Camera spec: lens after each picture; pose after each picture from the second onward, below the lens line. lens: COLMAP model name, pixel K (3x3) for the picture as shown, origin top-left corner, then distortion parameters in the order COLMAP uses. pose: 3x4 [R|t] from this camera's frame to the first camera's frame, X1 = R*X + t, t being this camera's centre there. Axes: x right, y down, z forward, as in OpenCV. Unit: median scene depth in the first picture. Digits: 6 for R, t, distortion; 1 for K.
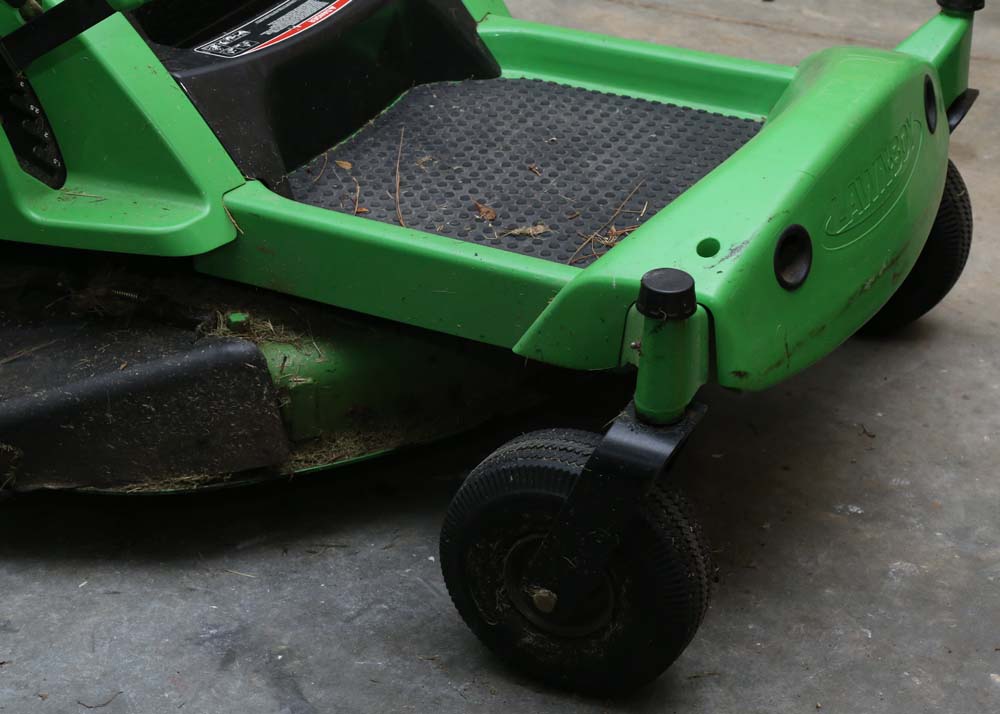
lens RADIAL K [[2220.9, 0, 502.3], [0, 2220.9, 357.7], [0, 0, 1]] dist [0.267428, 0.000000]
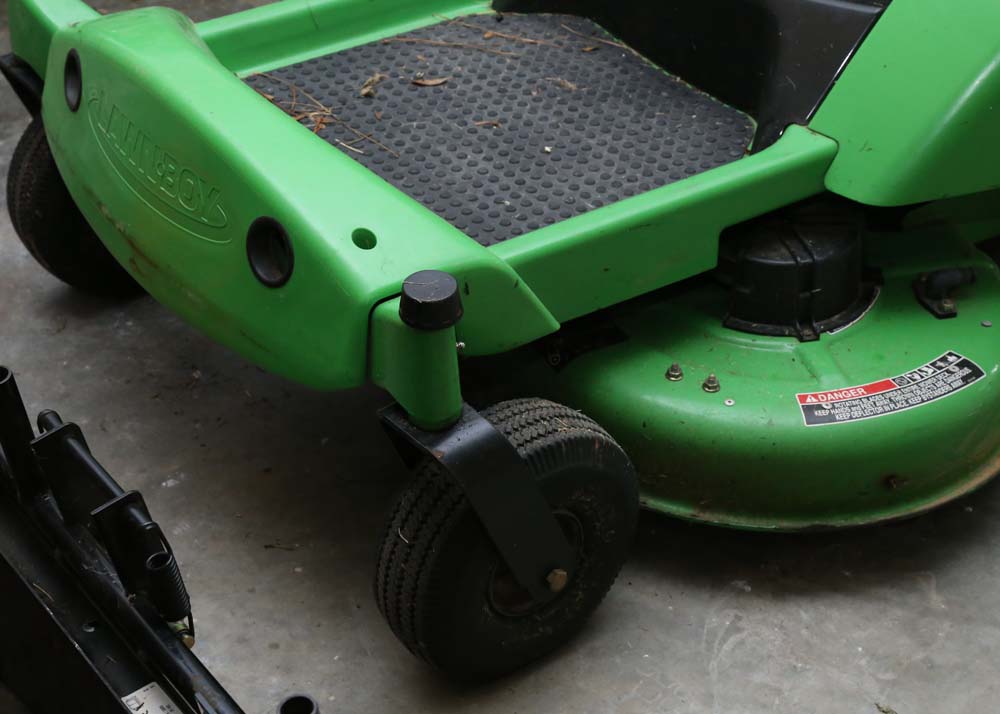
lens RADIAL K [[2126.5, 0, 432.3], [0, 2126.5, 362.5], [0, 0, 1]] dist [0.254041, 0.000000]
pose [[-0.495873, 0.497981, -0.711425, 0.730600], [-0.417443, 0.581685, 0.698129, -0.654719], [0.761480, 0.643163, -0.080563, 1.117691]]
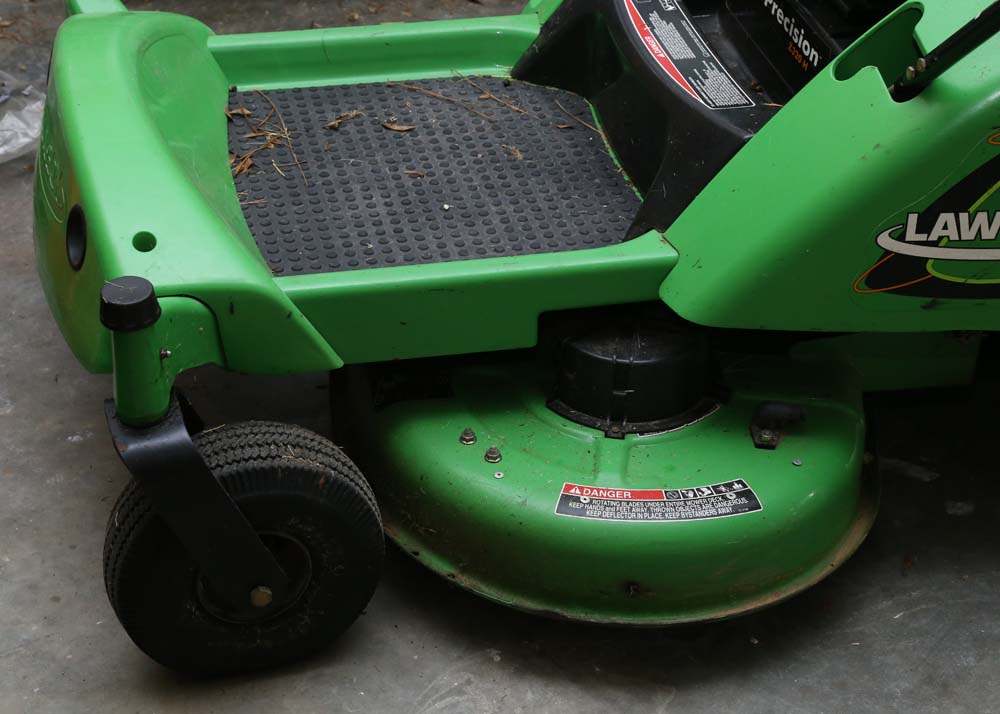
lens RADIAL K [[2053.4, 0, 480.8], [0, 2053.4, 352.2], [0, 0, 1]] dist [0.288169, 0.000000]
pose [[-0.768424, 0.341211, -0.541386, 0.525542], [-0.329336, 0.514508, 0.791719, -0.792239], [0.548691, 0.786675, -0.282987, 1.340723]]
